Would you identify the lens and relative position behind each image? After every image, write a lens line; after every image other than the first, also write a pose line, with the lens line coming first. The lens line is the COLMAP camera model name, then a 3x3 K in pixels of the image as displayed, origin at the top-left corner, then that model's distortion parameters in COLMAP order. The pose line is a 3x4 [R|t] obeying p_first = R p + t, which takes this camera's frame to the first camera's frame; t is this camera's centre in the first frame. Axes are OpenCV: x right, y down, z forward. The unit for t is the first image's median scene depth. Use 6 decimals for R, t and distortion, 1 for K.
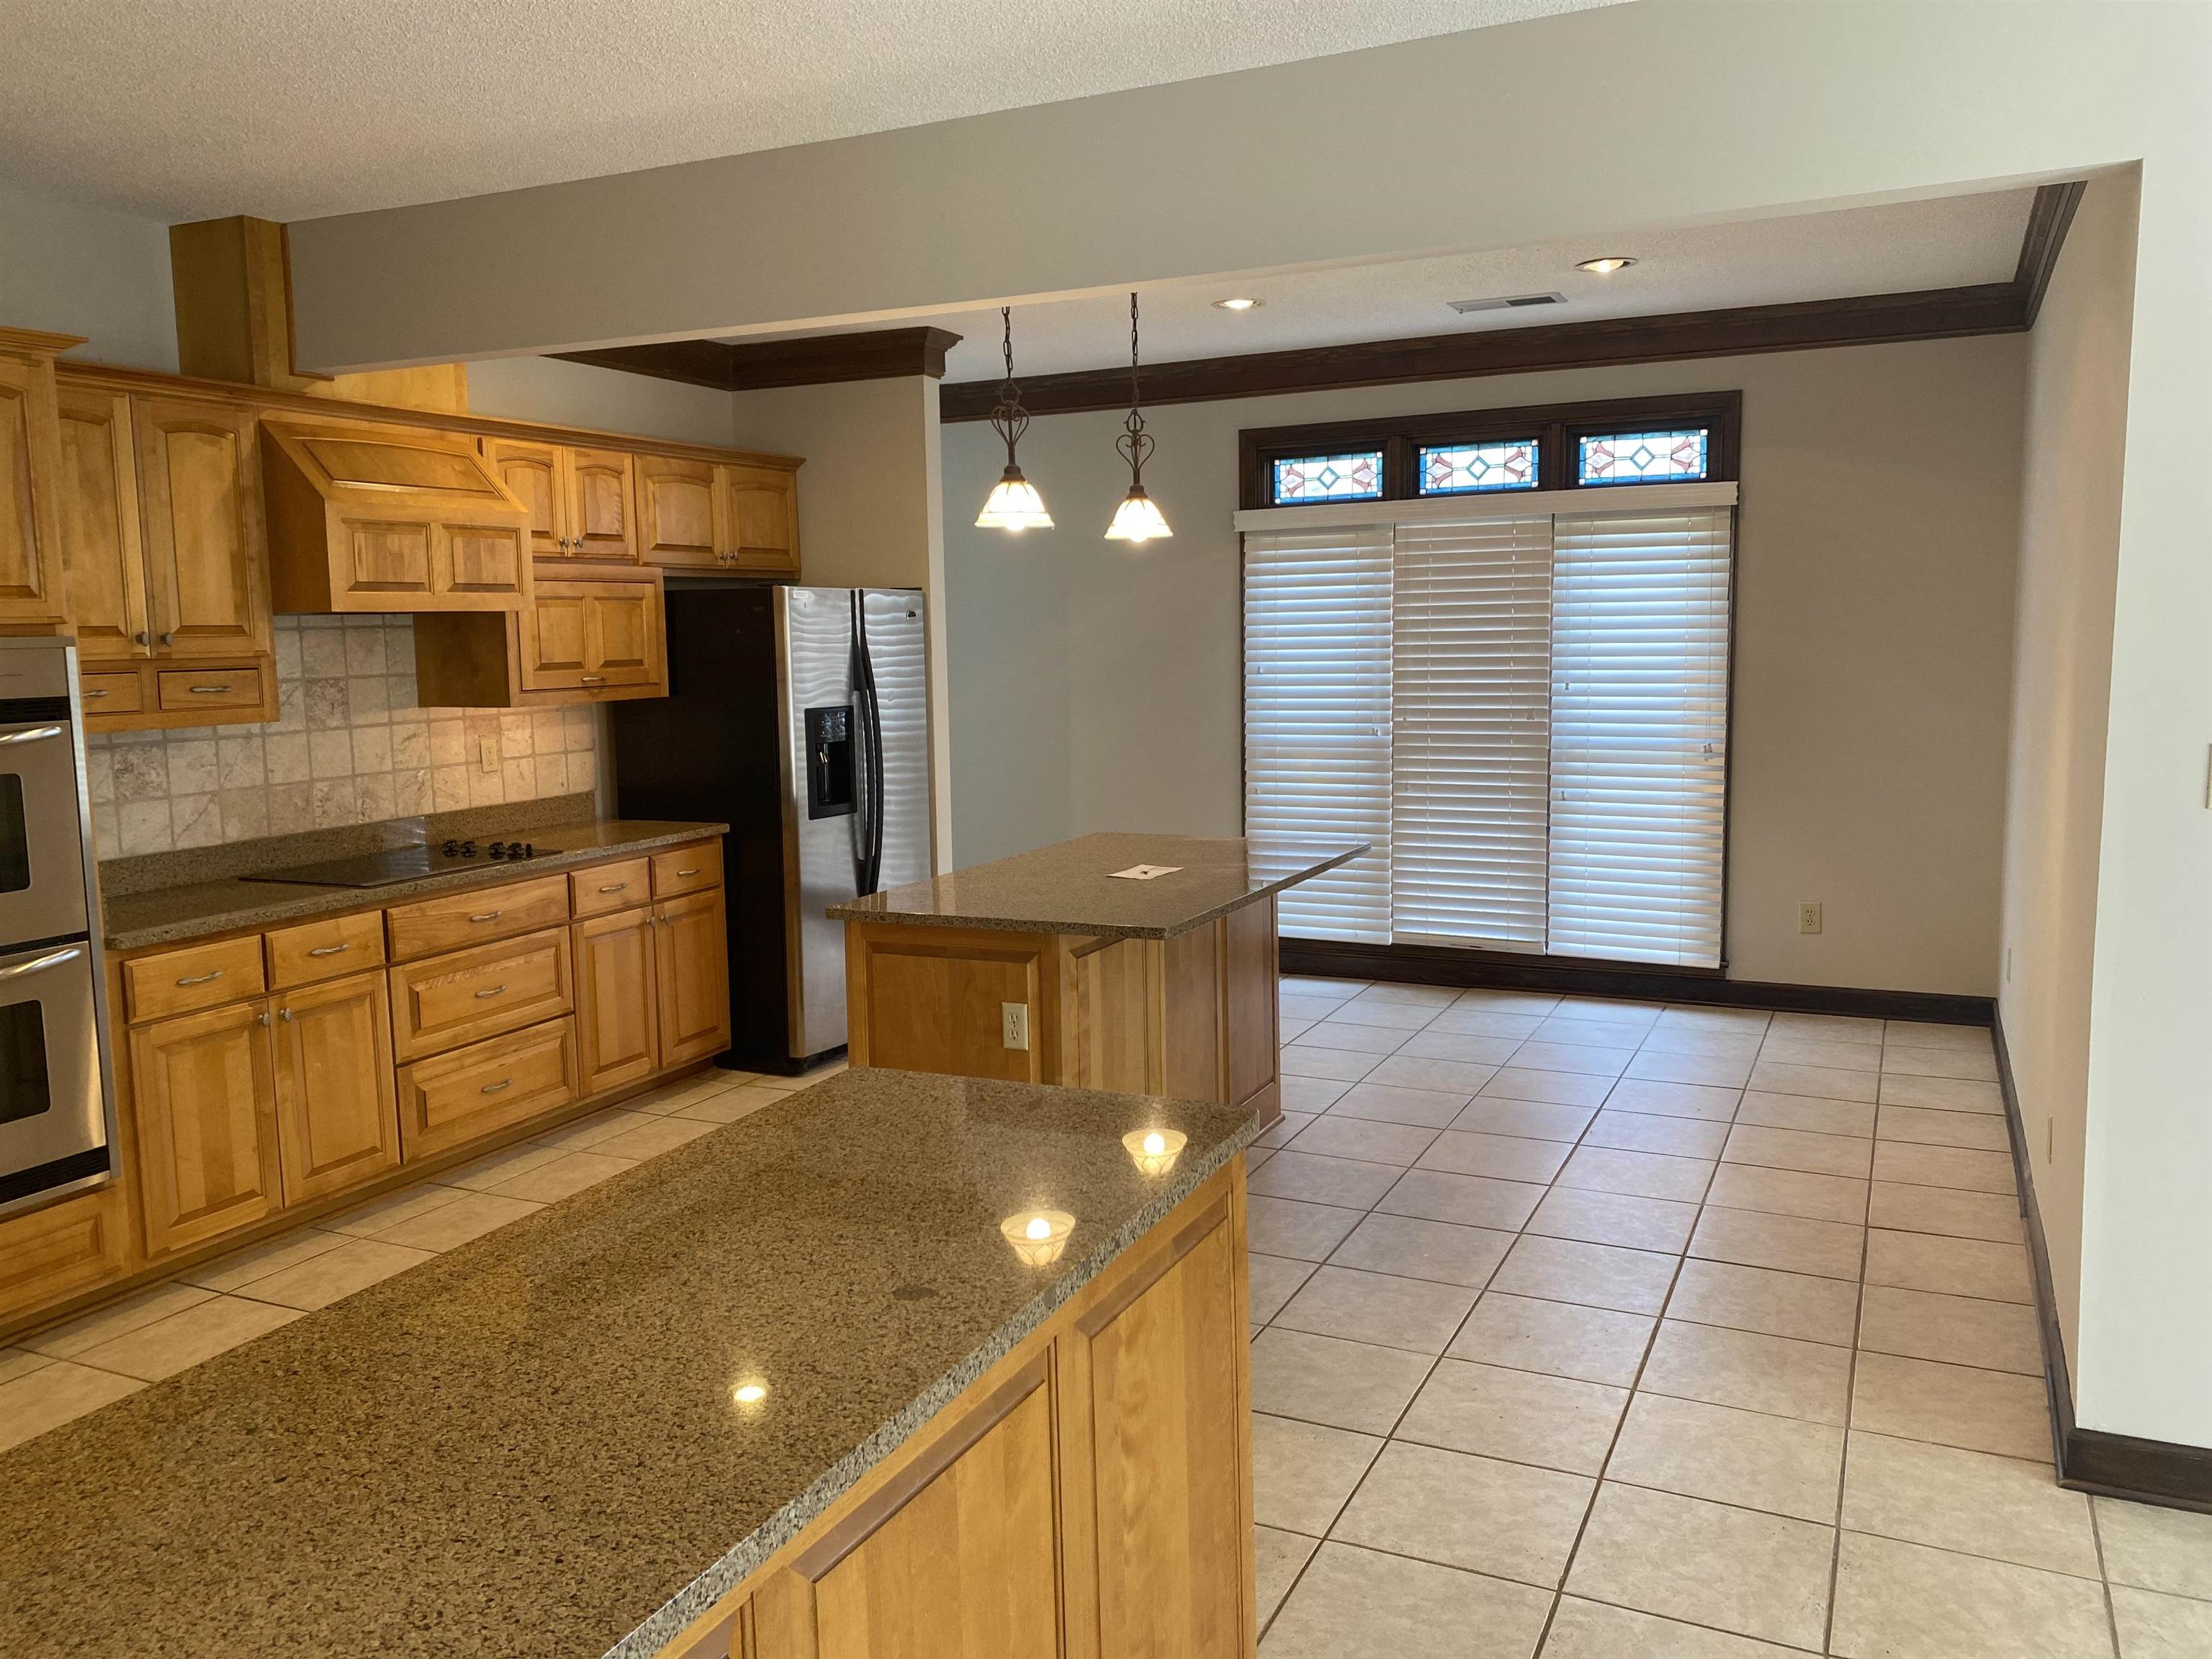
lens RADIAL K [[1678.3, 0, 1126.0], [0, 1678.3, 836.6], [0, 0, 1]] dist [0.052897, -0.063072]
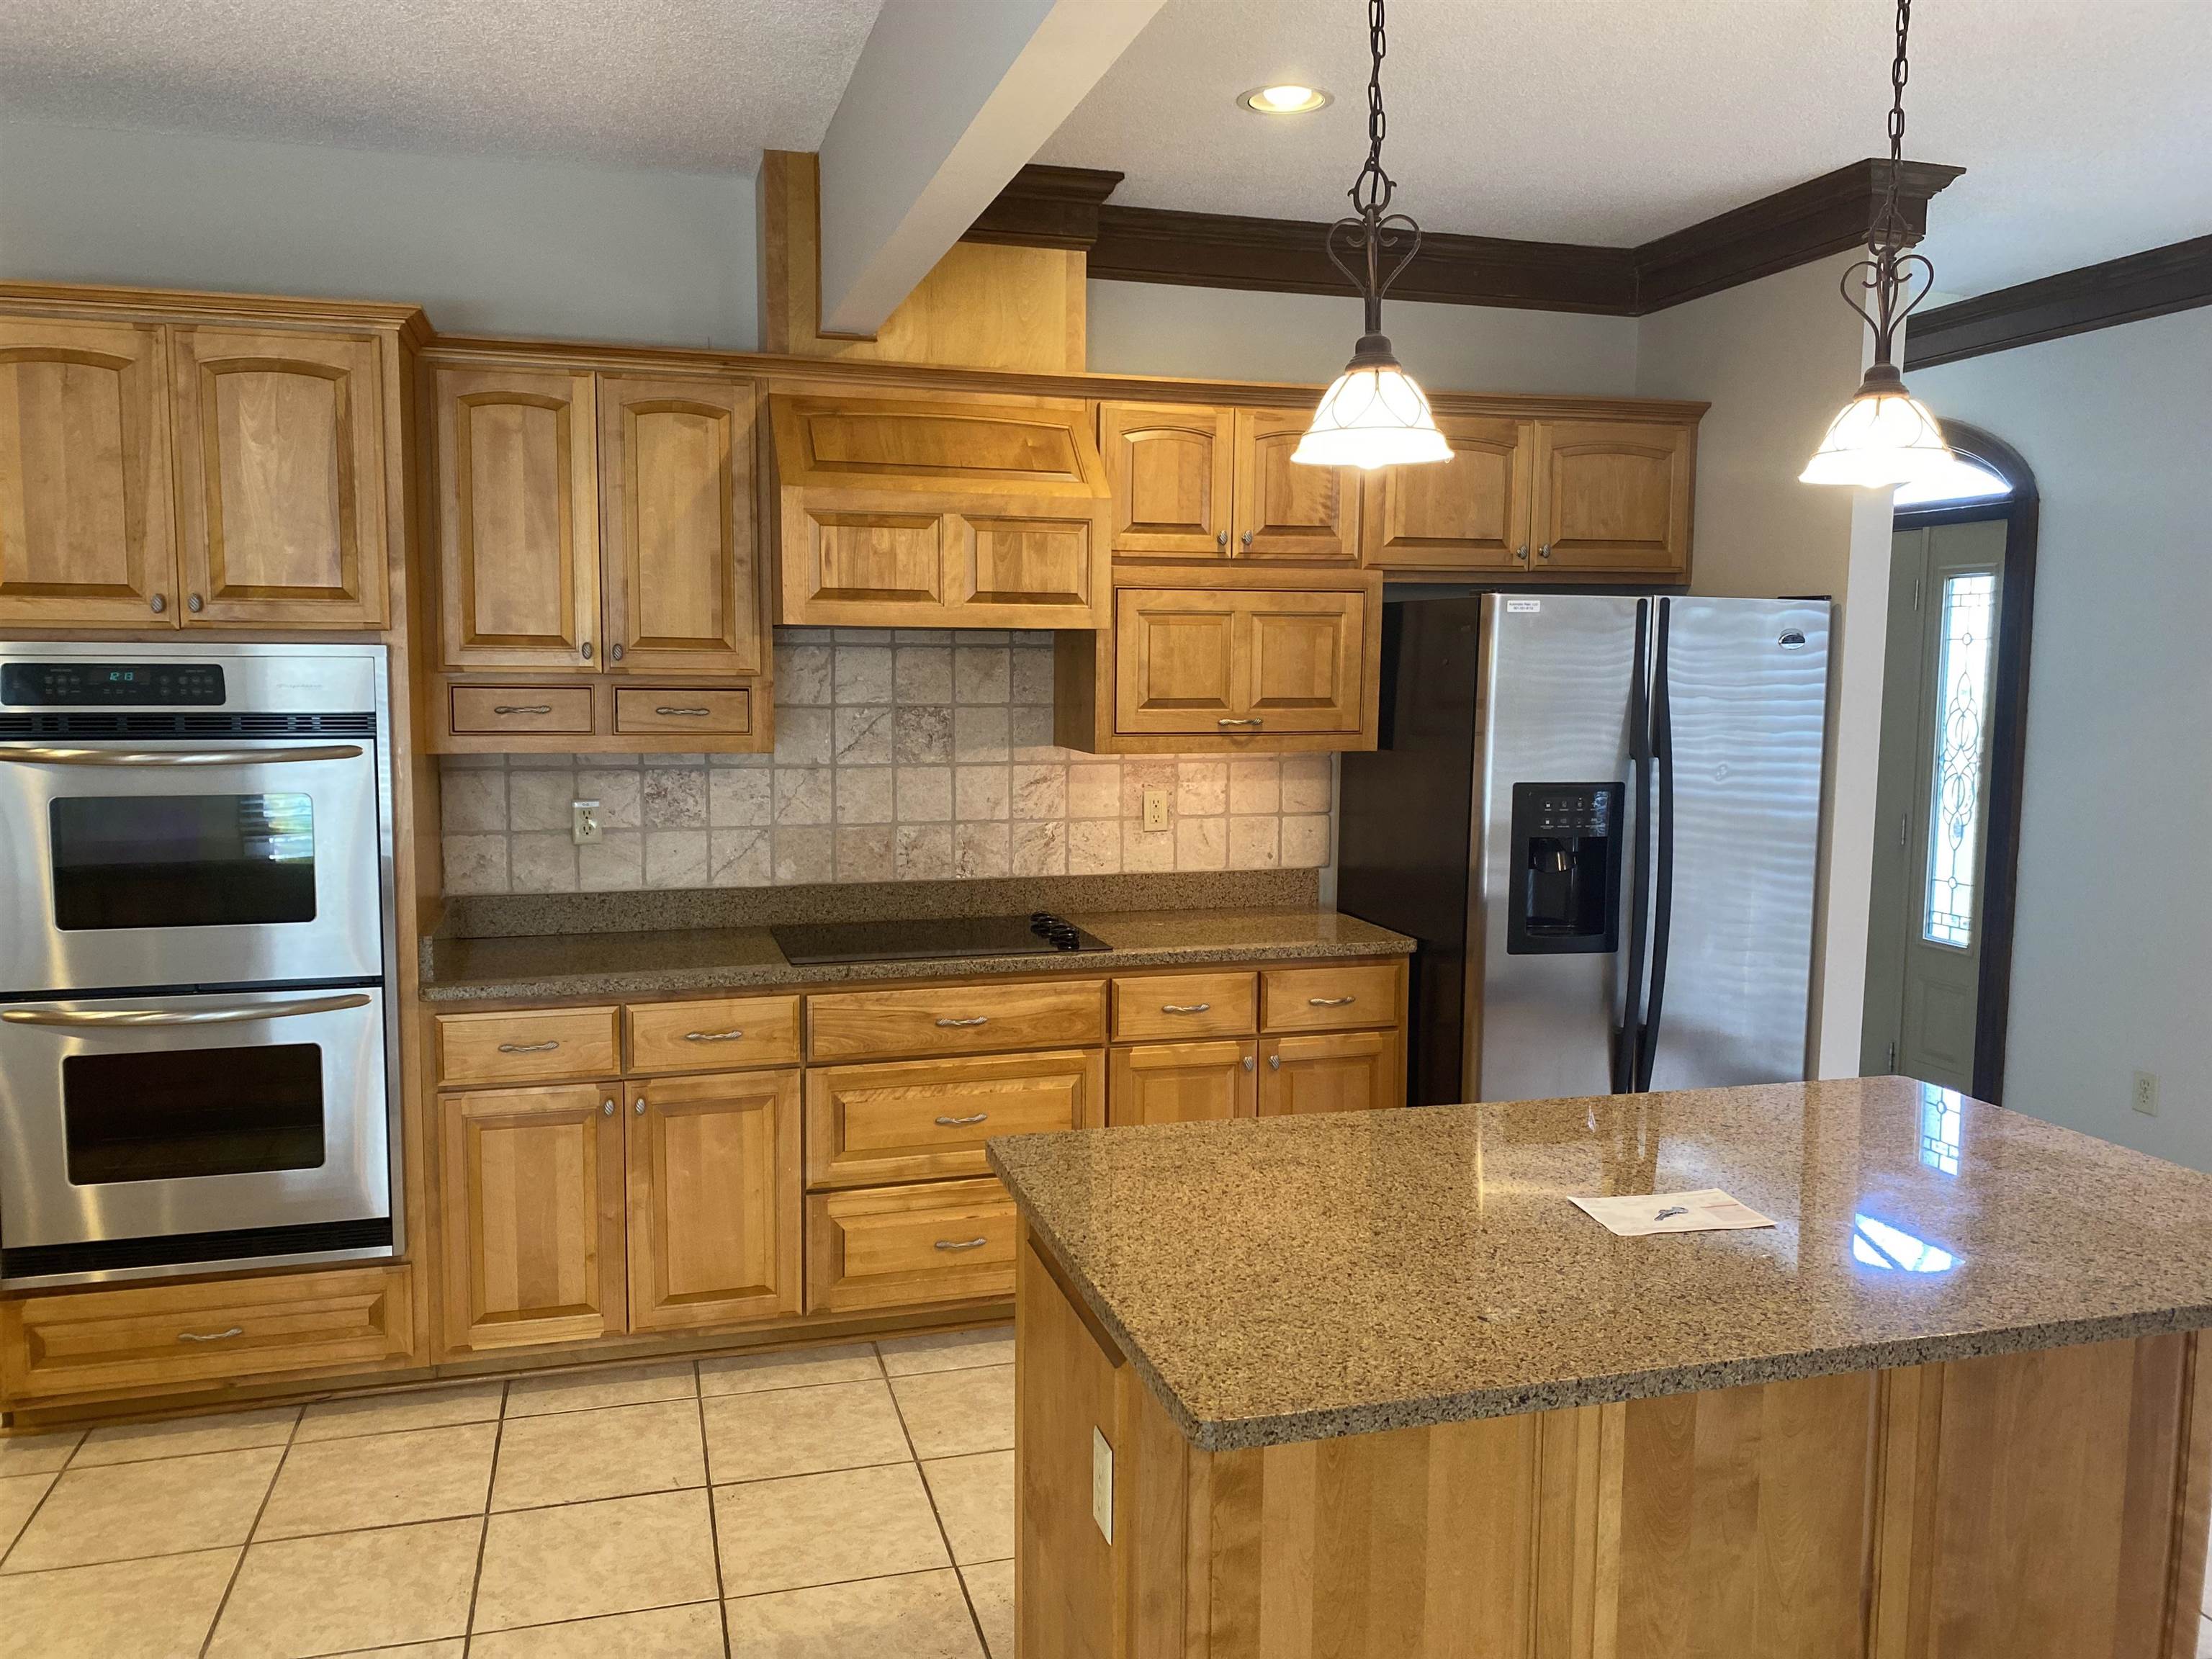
lens RADIAL K [[1678.3, 0, 1096.1], [0, 1678.3, 825.7], [0, 0, 1]] dist [0.052897, -0.063072]
pose [[0.655014, 0.100696, -0.748877, 0.229924], [-0.115569, 0.992771, 0.032406, -0.075084], [0.746726, 0.065320, 0.661916, 0.546711]]
